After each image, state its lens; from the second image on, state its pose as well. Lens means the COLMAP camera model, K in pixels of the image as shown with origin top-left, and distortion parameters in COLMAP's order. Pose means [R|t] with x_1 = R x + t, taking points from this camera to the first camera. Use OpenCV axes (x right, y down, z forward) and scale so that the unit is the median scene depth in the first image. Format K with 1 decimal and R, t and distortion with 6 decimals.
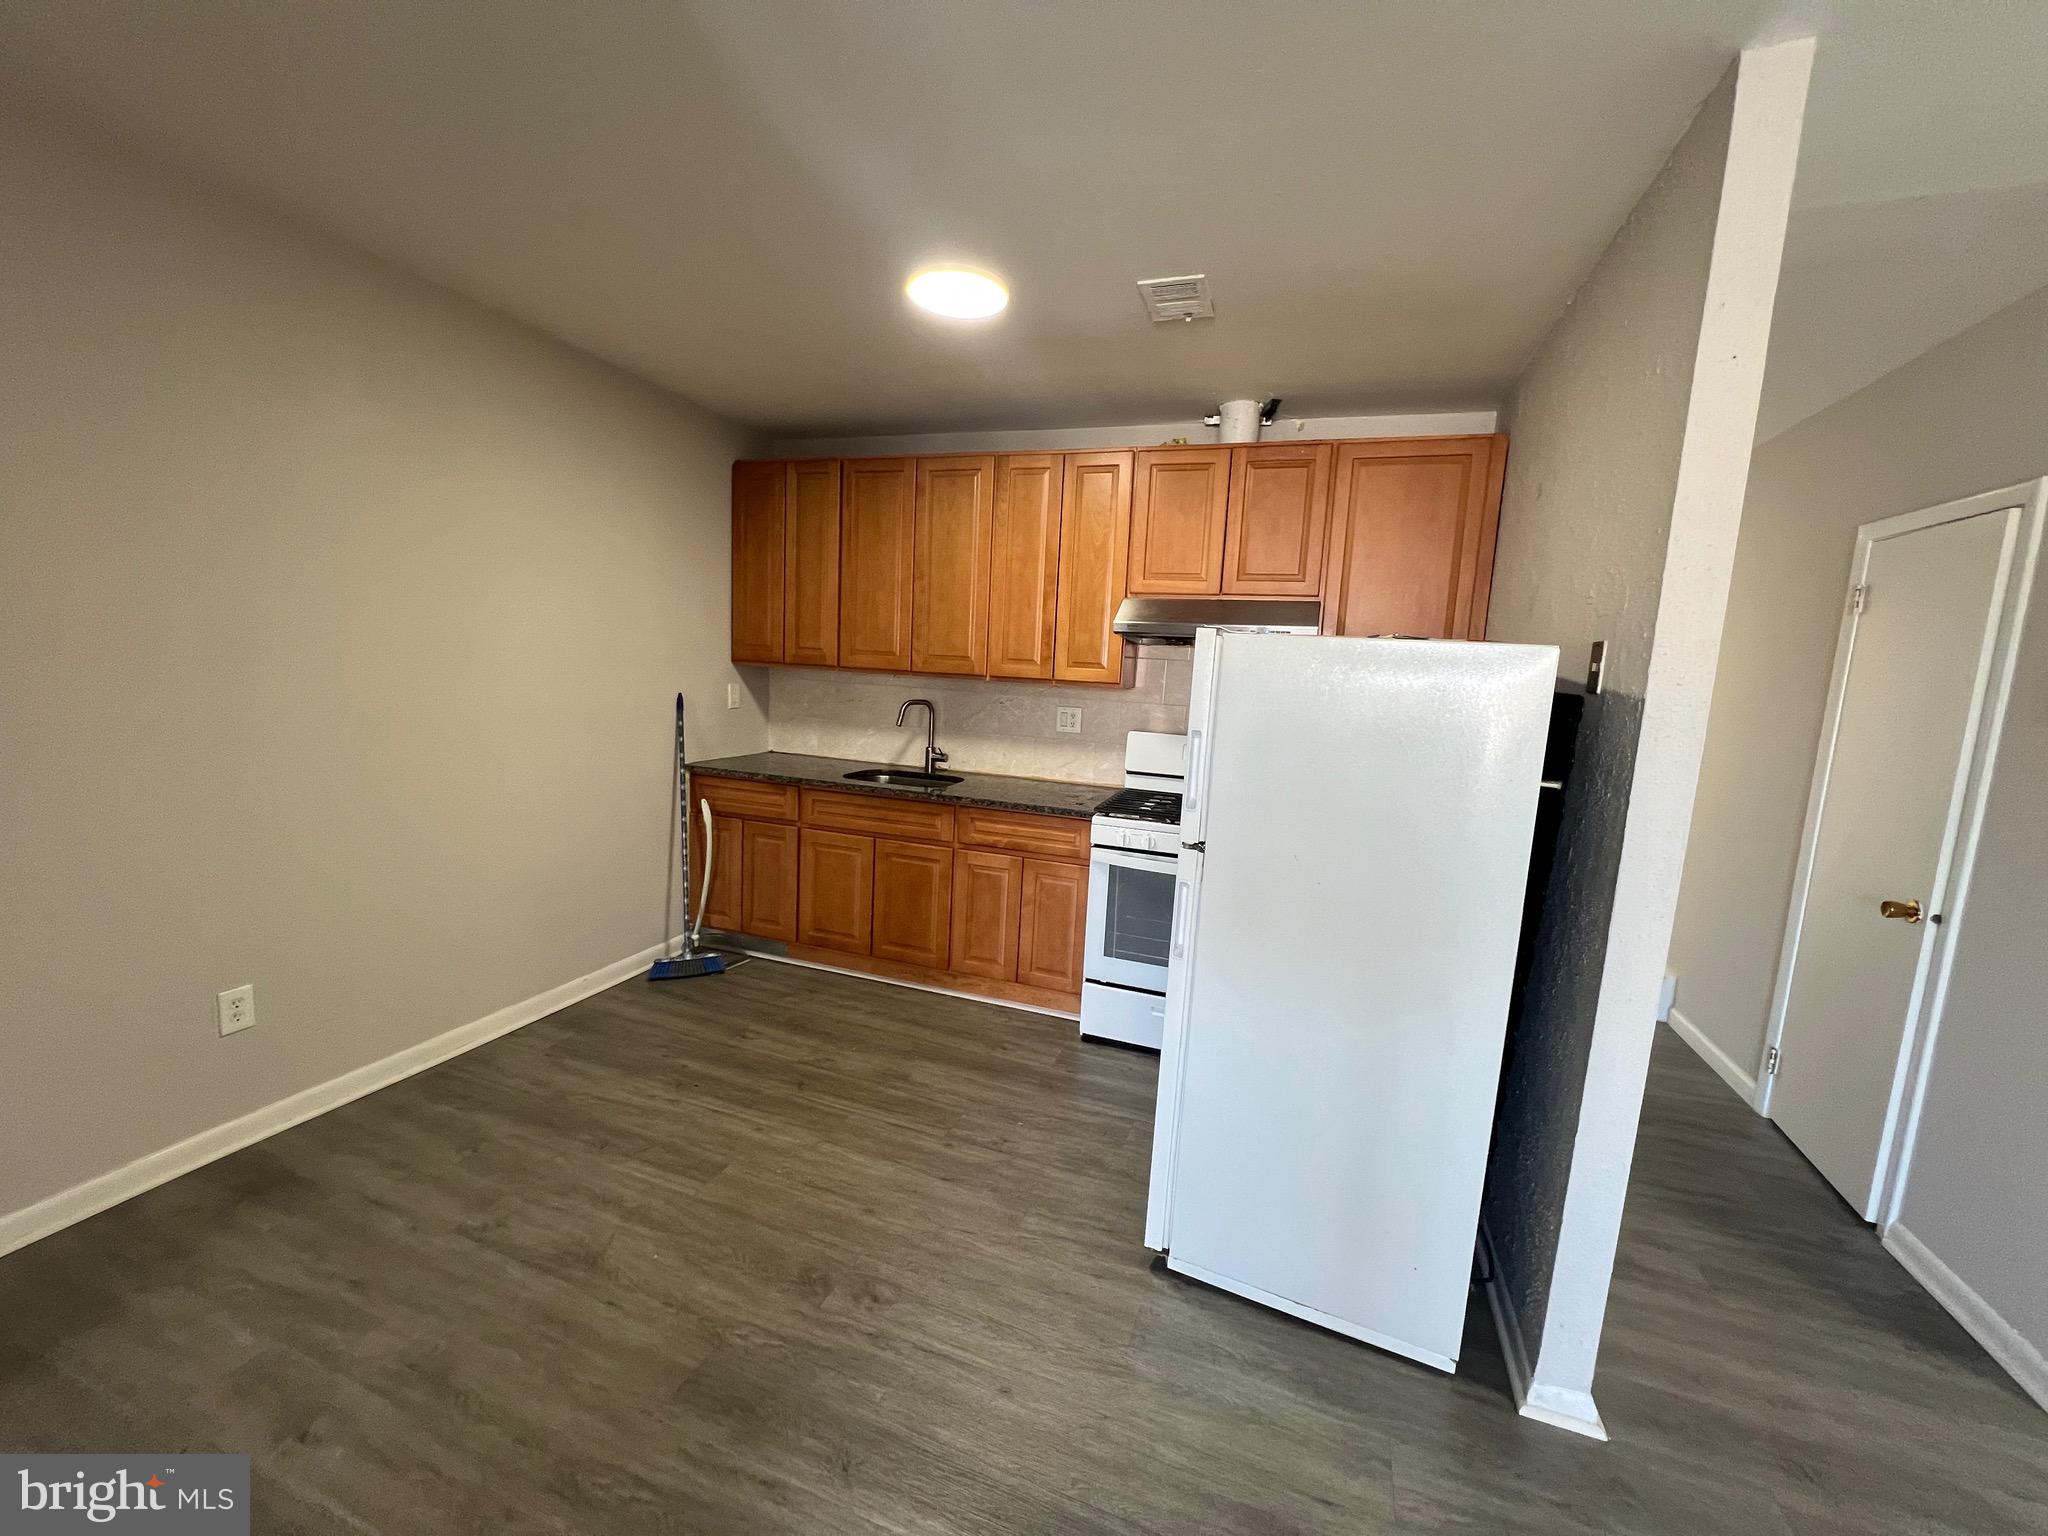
lens RADIAL K [[814.0, 0, 1025.1], [0, 814.0, 765.8], [0, 0, 1]] dist [-0.002138, 0.000436]
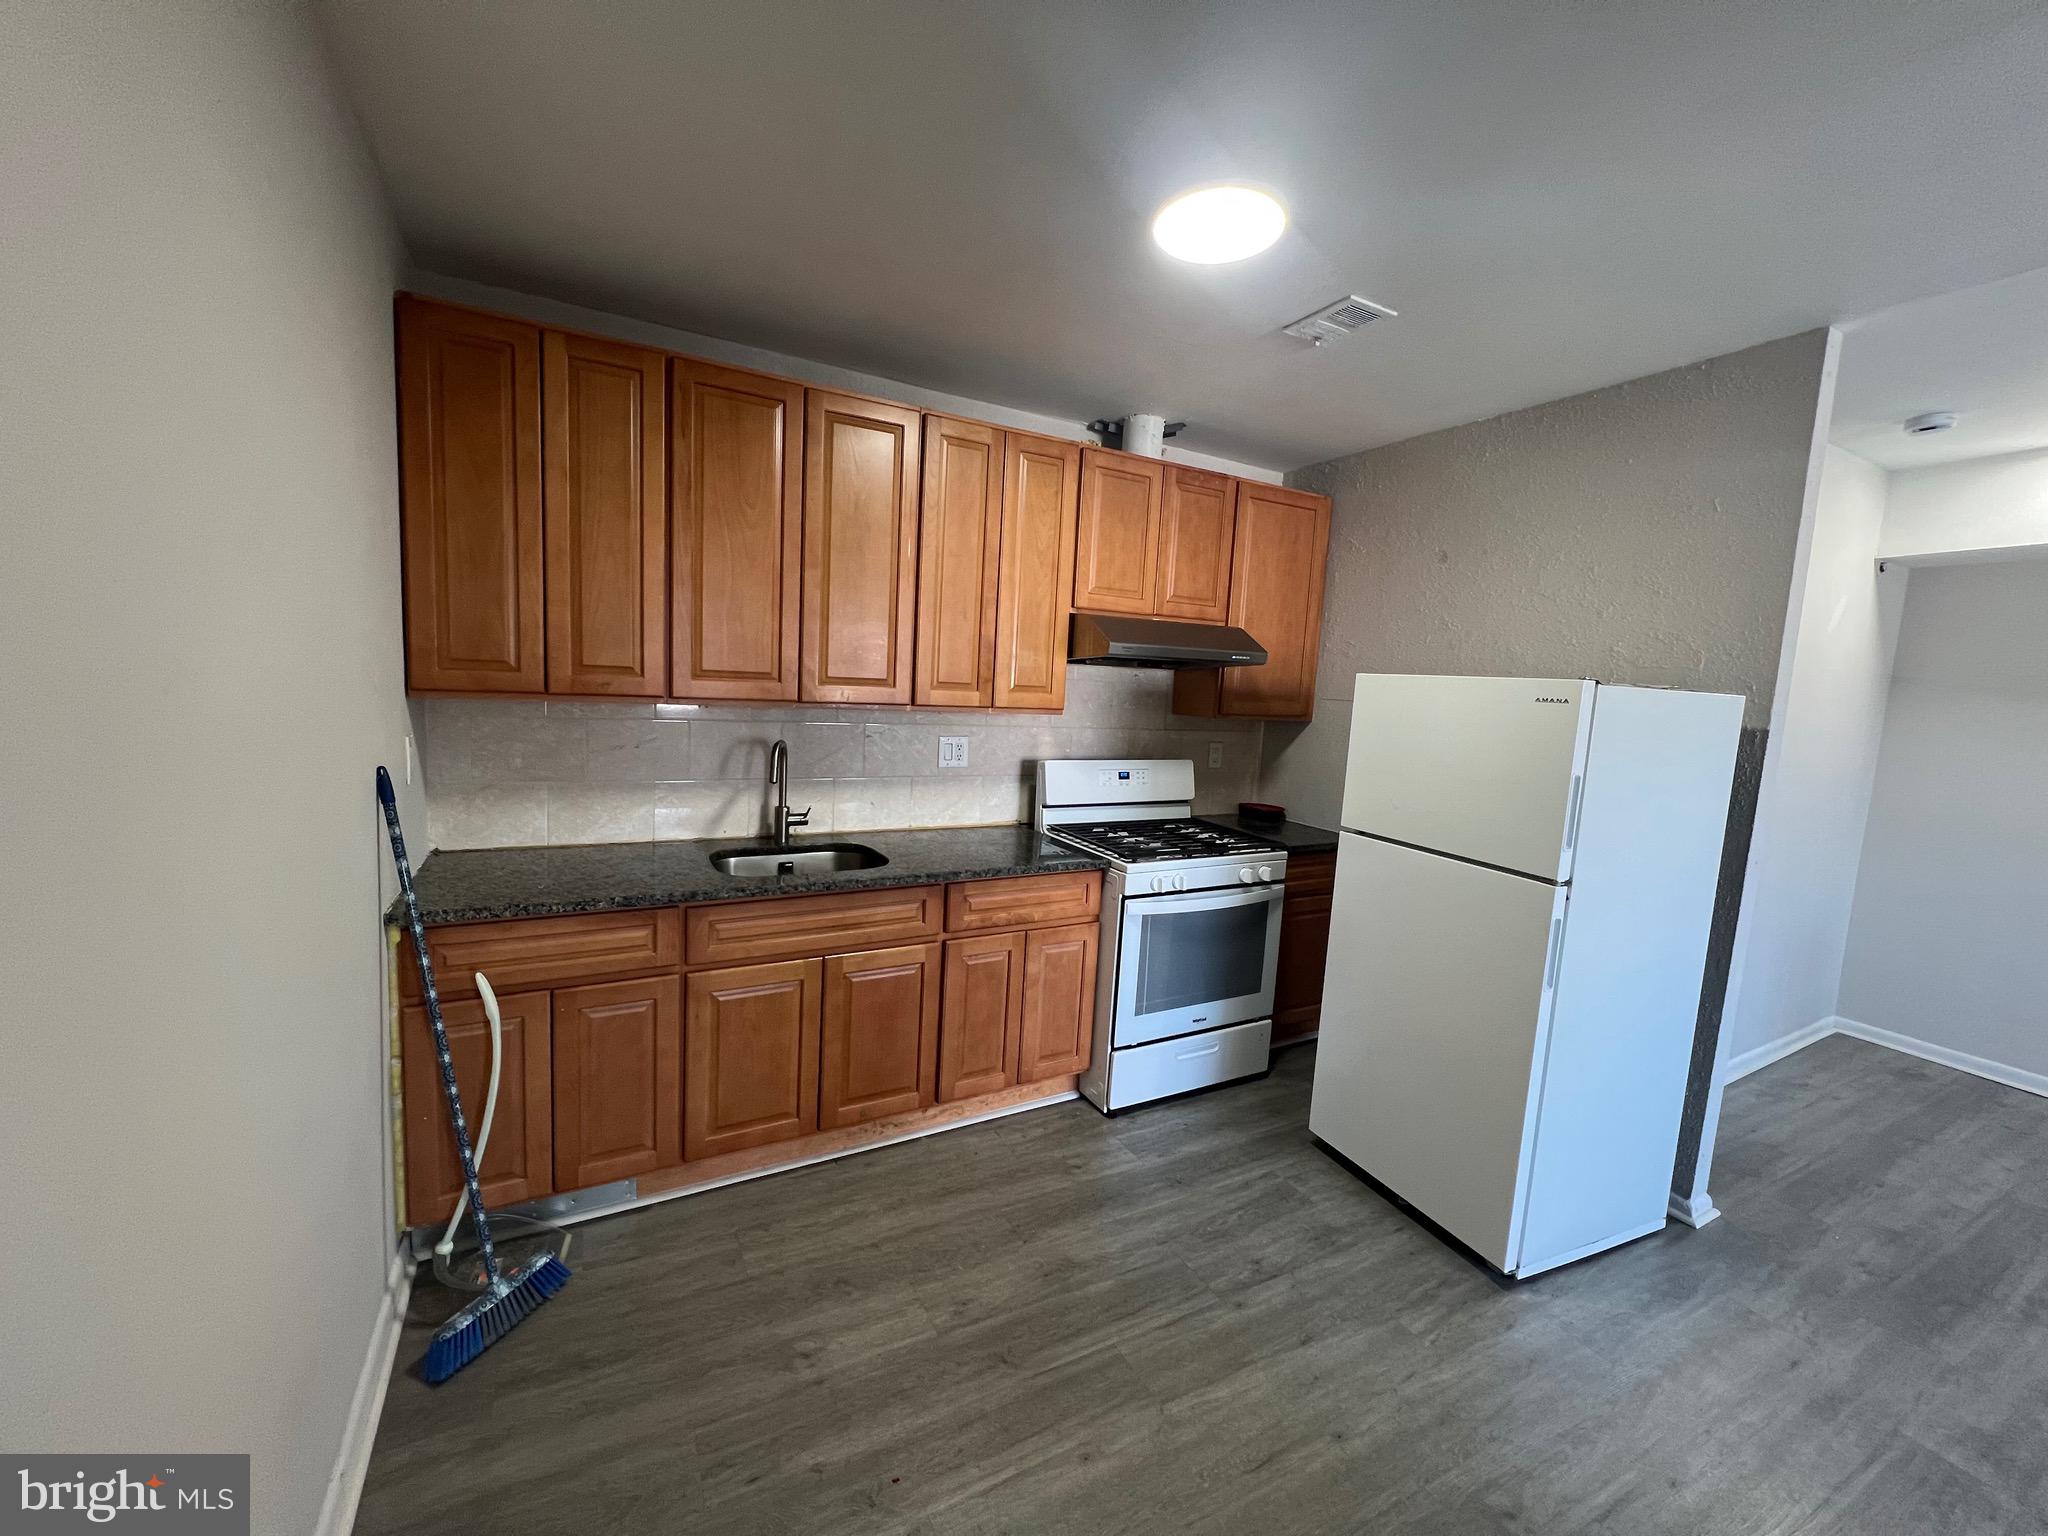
lens RADIAL K [[814.0, 0, 1025.1], [0, 814.0, 765.8], [0, 0, 1]] dist [-0.002138, 0.000436]
pose [[0.668290, -0.097152, 0.737530, -0.559900], [0.081114, 0.995041, 0.057574, -0.092887], [-0.739465, 0.021348, 0.672856, 0.434326]]
